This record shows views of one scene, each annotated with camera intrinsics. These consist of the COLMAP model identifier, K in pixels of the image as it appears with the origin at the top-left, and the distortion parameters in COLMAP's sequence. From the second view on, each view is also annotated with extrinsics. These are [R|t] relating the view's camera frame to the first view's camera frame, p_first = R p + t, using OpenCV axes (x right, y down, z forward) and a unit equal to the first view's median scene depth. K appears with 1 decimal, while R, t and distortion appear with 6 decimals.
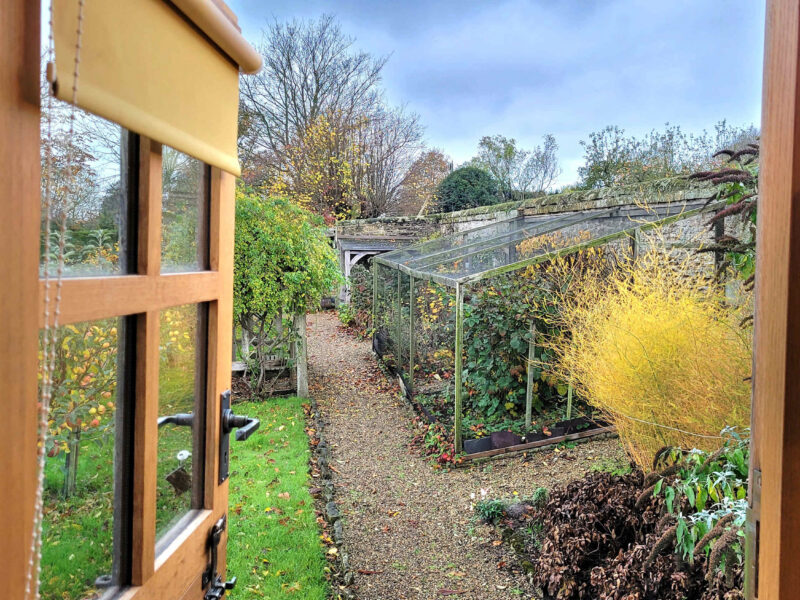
lens RADIAL K [[755.0, 0, 417.4], [0, 755.0, 298.7], [0, 0, 1]] dist [0.023773, 0.001510]
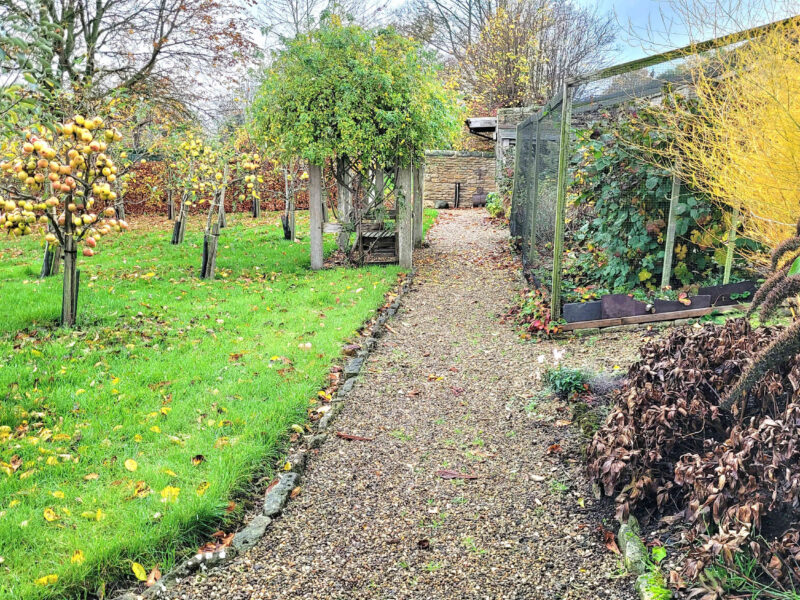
lens RADIAL K [[755.0, 0, 417.4], [0, 755.0, 298.7], [0, 0, 1]] dist [0.023773, 0.001510]
pose [[0.967714, 0.056305, -0.245681, 0.135424], [-0.033213, 0.994716, 0.097145, 0.149580], [0.249853, -0.085849, 0.964471, 0.326924]]
